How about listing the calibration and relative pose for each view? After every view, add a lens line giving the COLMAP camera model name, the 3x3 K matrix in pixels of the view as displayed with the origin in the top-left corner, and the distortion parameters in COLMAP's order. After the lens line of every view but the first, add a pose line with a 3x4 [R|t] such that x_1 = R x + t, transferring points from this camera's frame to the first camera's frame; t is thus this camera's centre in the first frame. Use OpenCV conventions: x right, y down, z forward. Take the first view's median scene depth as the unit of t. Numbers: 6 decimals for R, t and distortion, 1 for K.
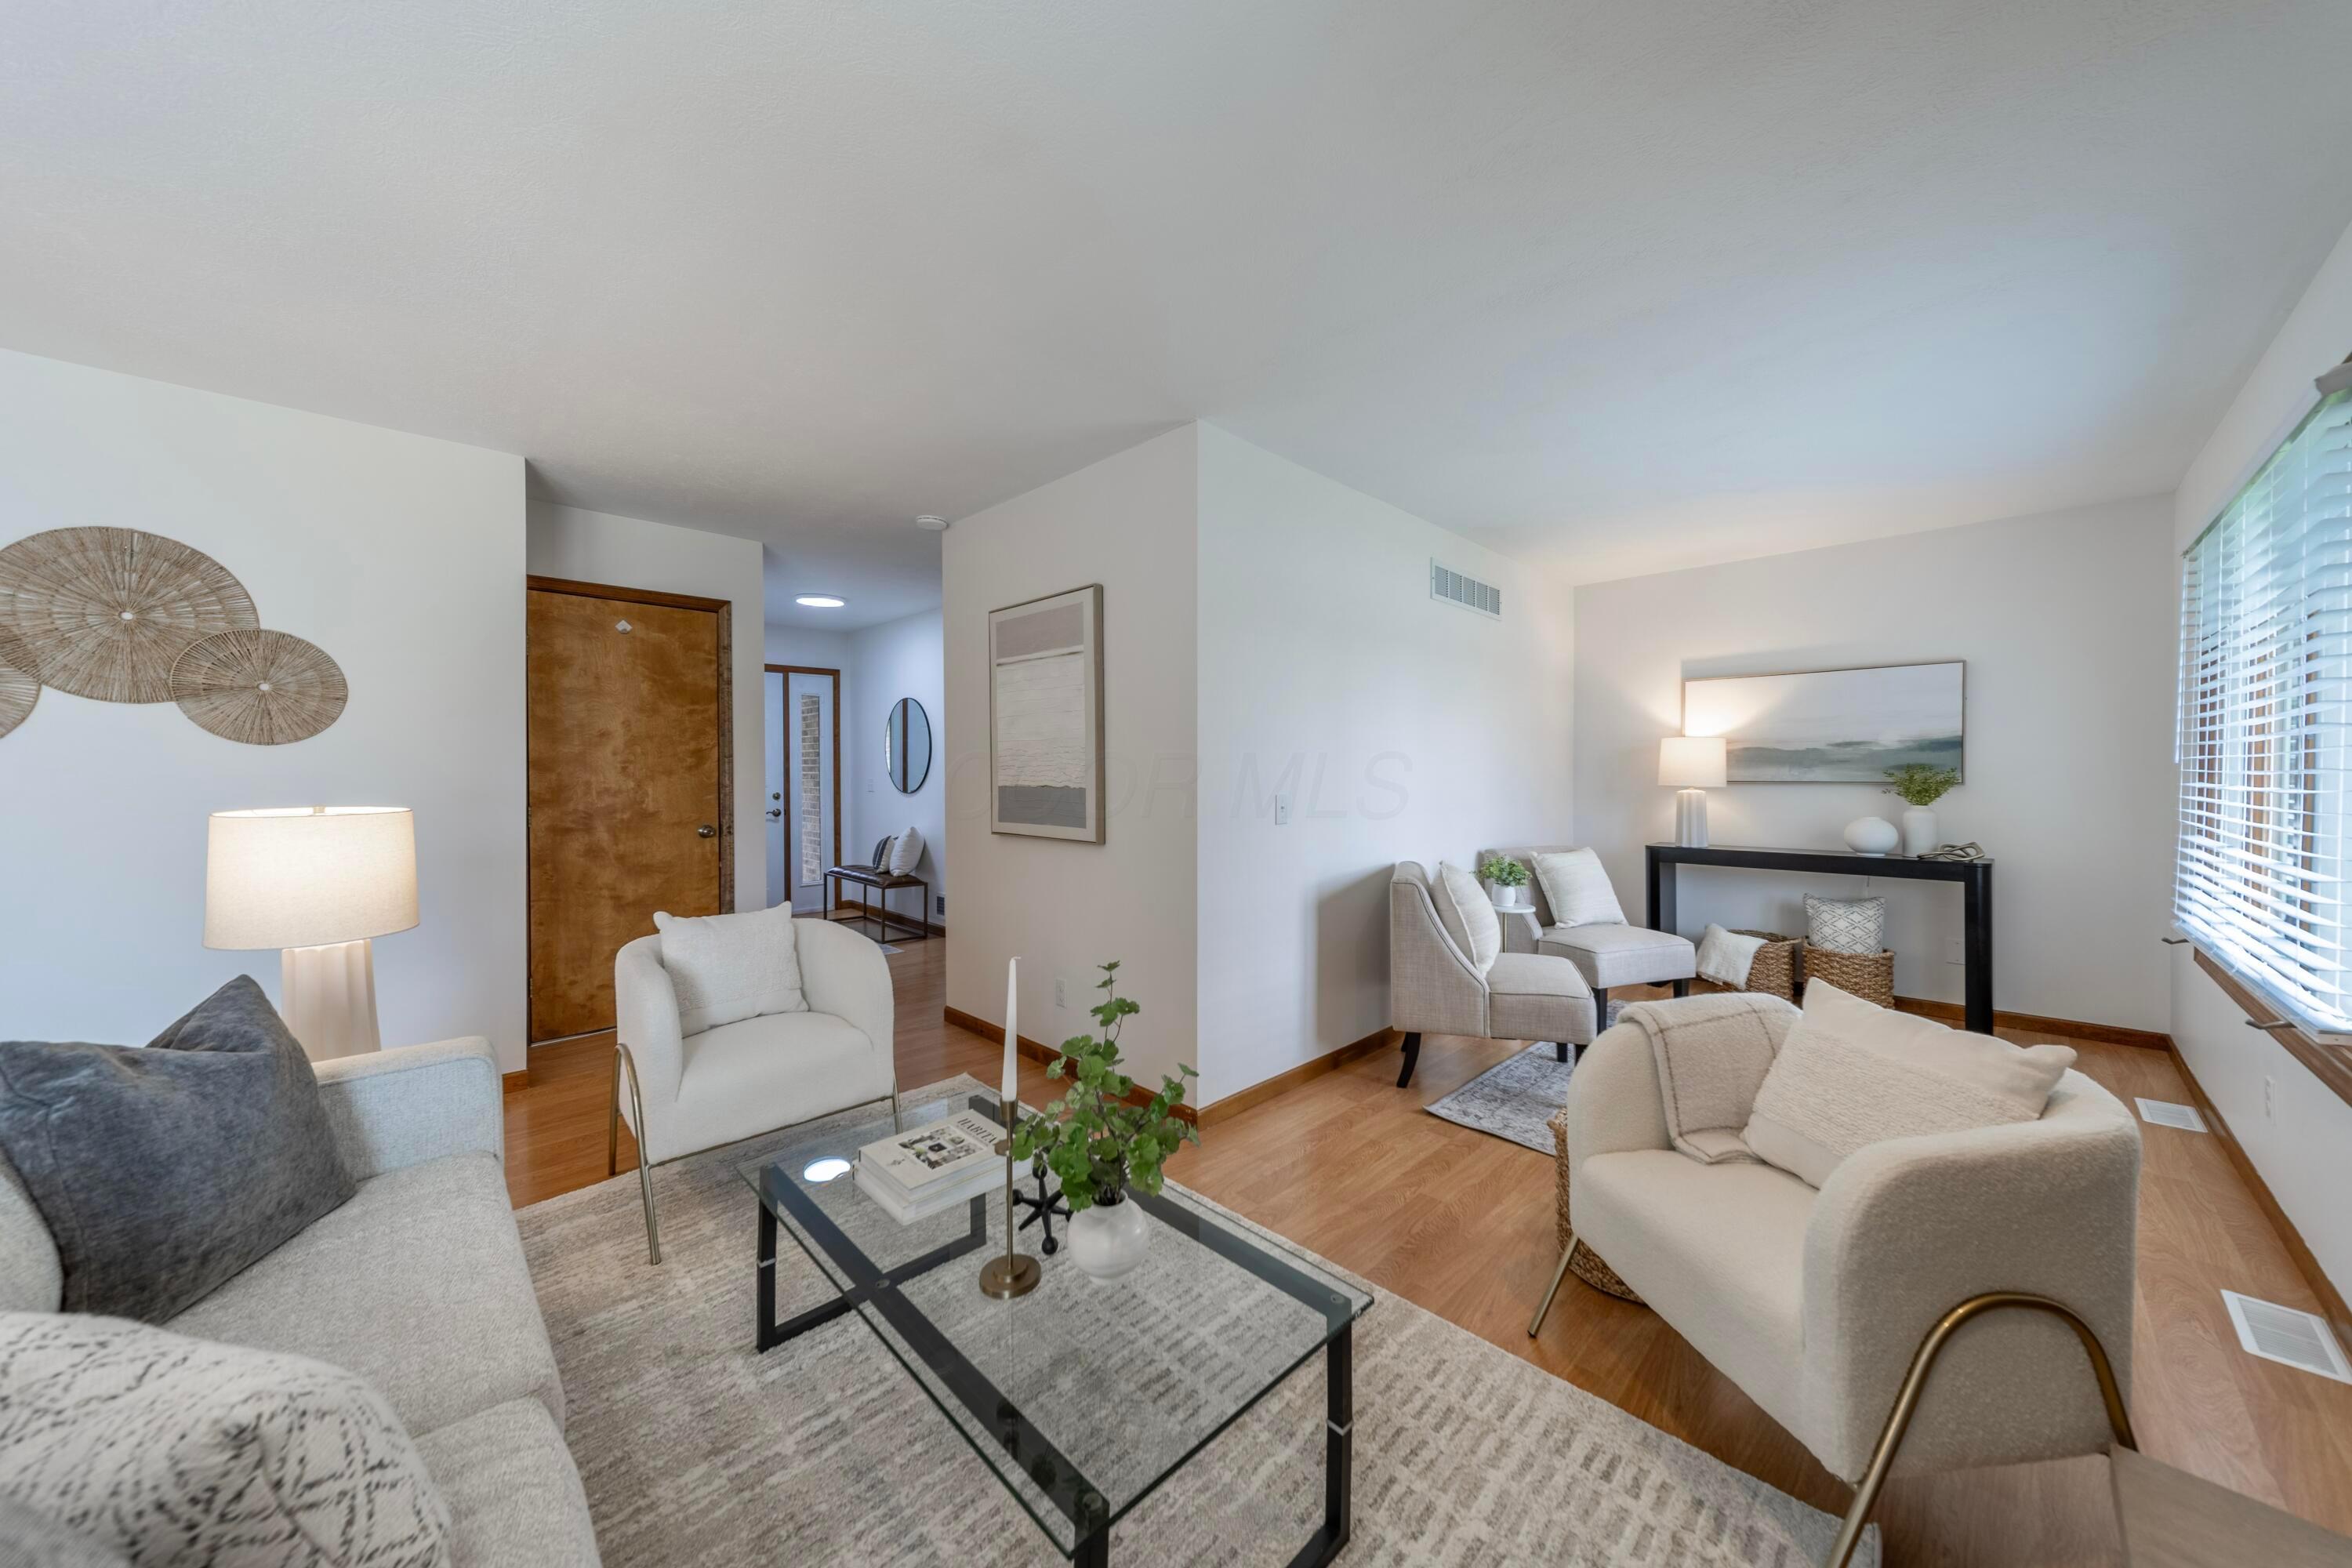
lens RADIAL K [[806.2, 0, 1119.8], [0, 806.2, 777.4], [0, 0, 1]] dist [0.001986, 0.000215]
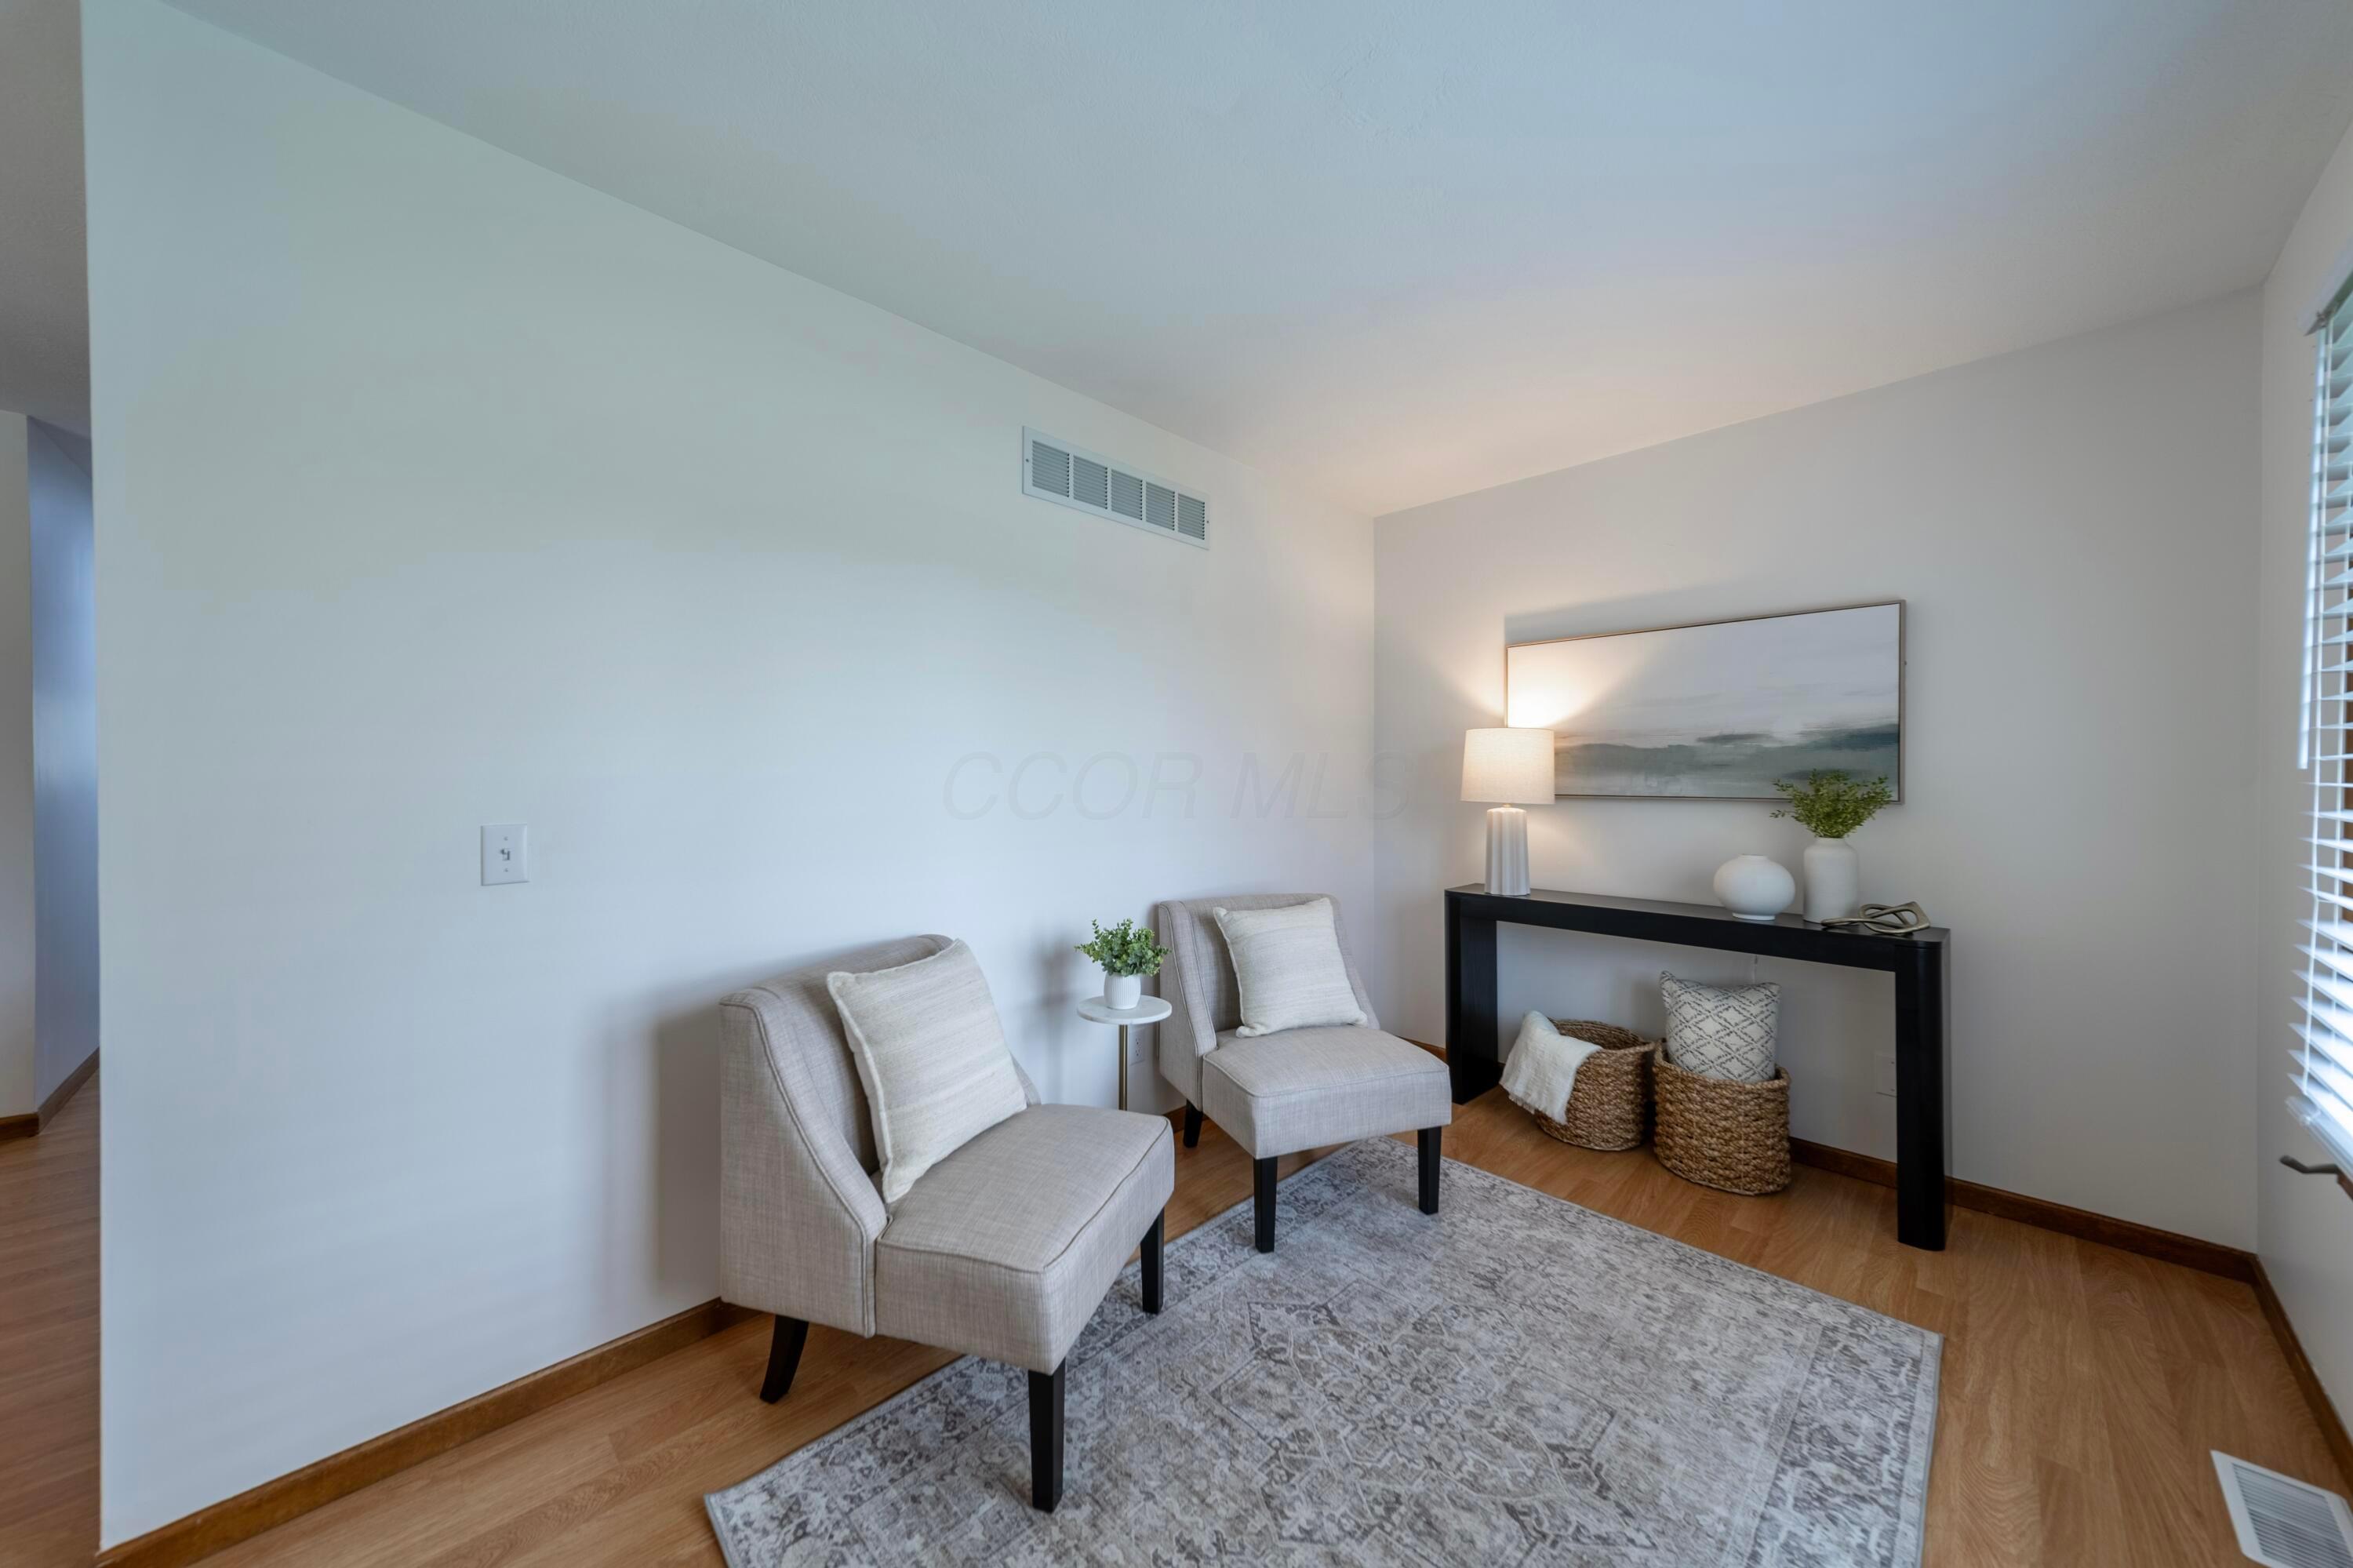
lens RADIAL K [[806.5, 0, 1125.8], [0, 806.5, 776.7], [0, 0, 1]] dist [0.001986, 0.000215]
pose [[0.999991, 0.003735, 0.001949, 0.456695], [-0.003723, 0.999975, -0.006020, -0.005703], [-0.001971, 0.006013, 0.999980, 0.389923]]
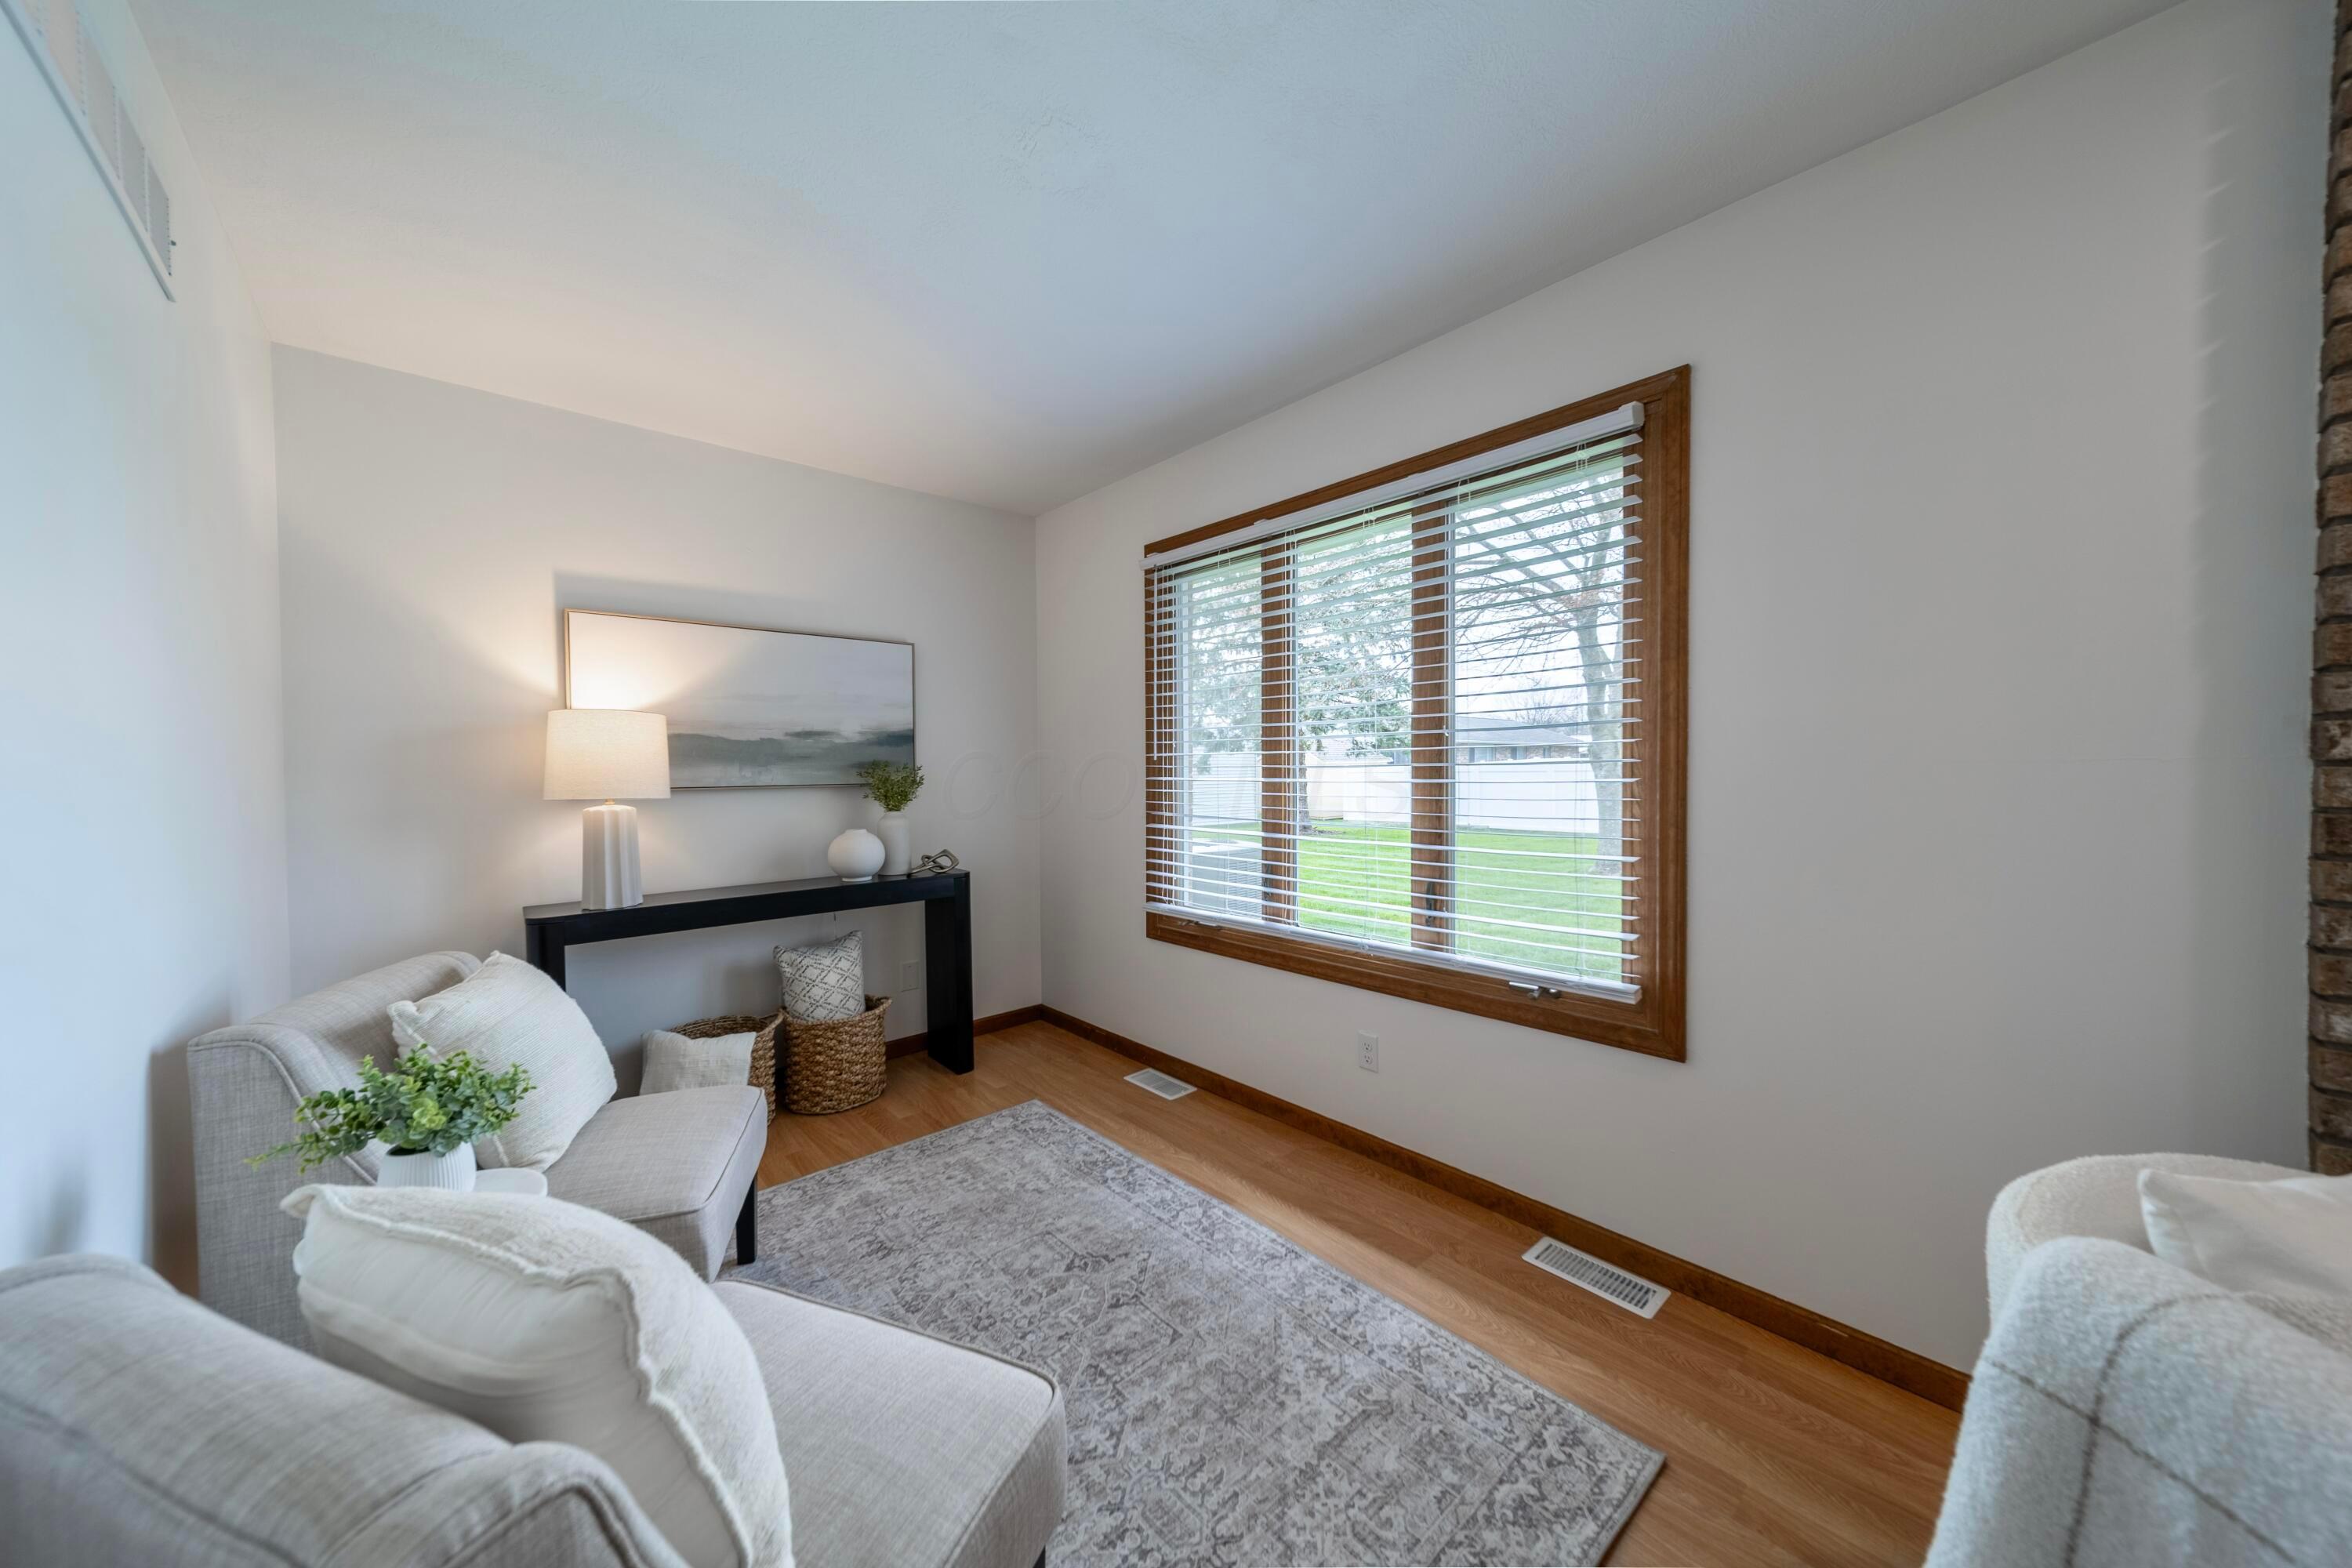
lens RADIAL K [[806.2, 0, 1224.6], [0, 806.2, 781.1], [0, 0, 1]] dist [0.001986, 0.000215]
pose [[-0.013453, -0.016685, 0.999770, 0.163607], [0.017340, 0.999707, 0.016917, -0.004113], [-0.999759, 0.017564, -0.013160, 0.673062]]
